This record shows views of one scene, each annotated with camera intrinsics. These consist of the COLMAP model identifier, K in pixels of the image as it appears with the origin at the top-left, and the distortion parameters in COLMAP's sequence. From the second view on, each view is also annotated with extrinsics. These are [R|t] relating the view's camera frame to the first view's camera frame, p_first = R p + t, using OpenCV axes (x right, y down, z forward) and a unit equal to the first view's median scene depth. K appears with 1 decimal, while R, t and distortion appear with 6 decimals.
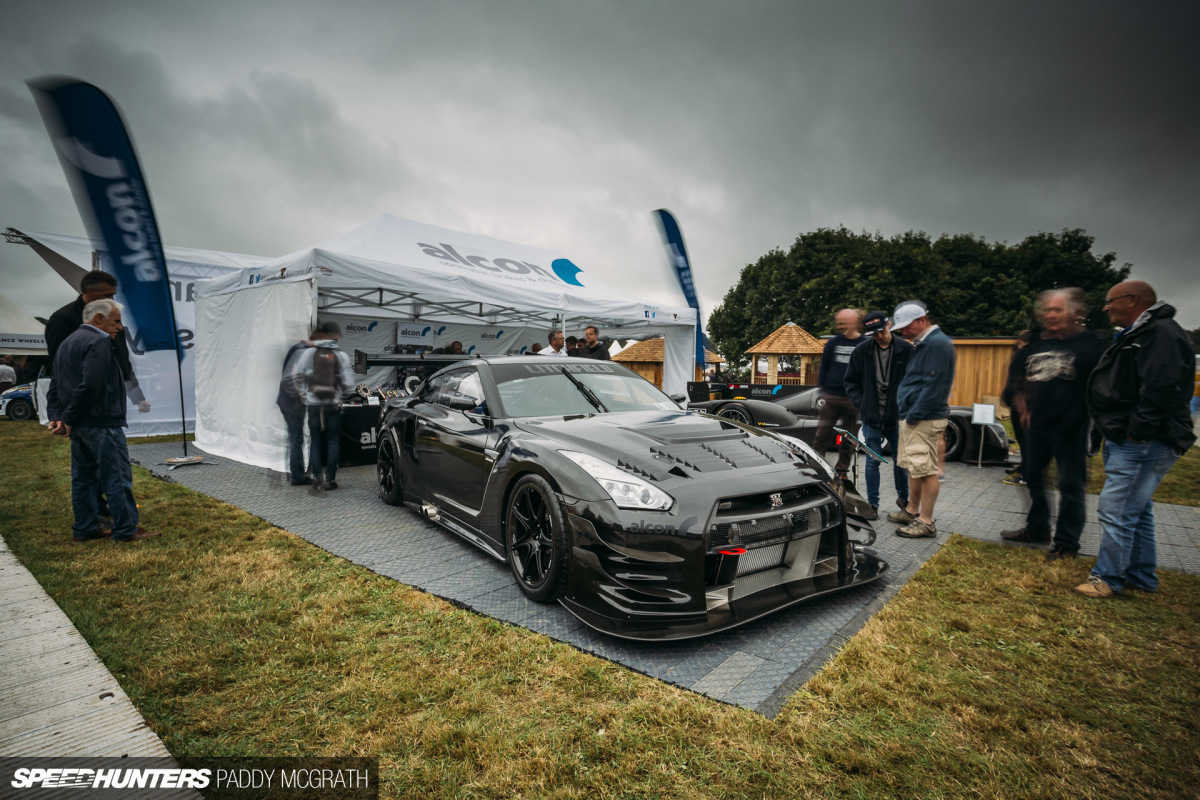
lens RADIAL K [[636.6, 0, 600.0], [0, 636.6, 400.0], [0, 0, 1]] dist [-0.070208, 0.037372]
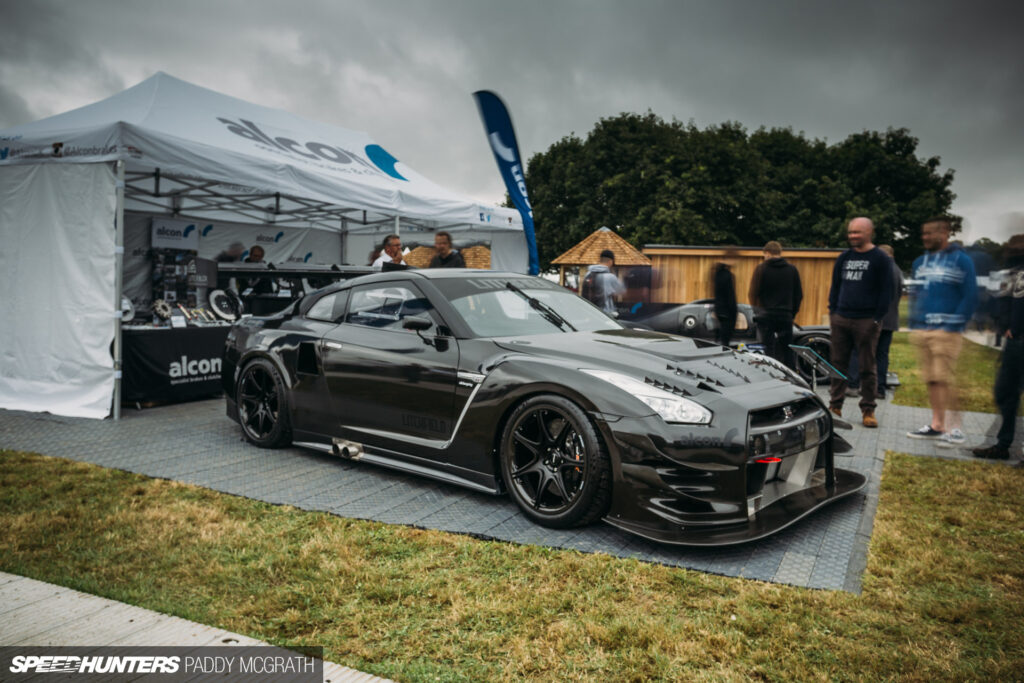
lens RADIAL K [[843.9, 0, 512.9], [0, 843.9, 319.9], [0, 0, 1]] dist [-0.003382, 0.009889]
pose [[0.967342, -0.003157, 0.253456, -0.145109], [0.004031, 0.999988, -0.002928, 0.002198], [-0.253443, 0.003854, 0.967343, -0.065257]]
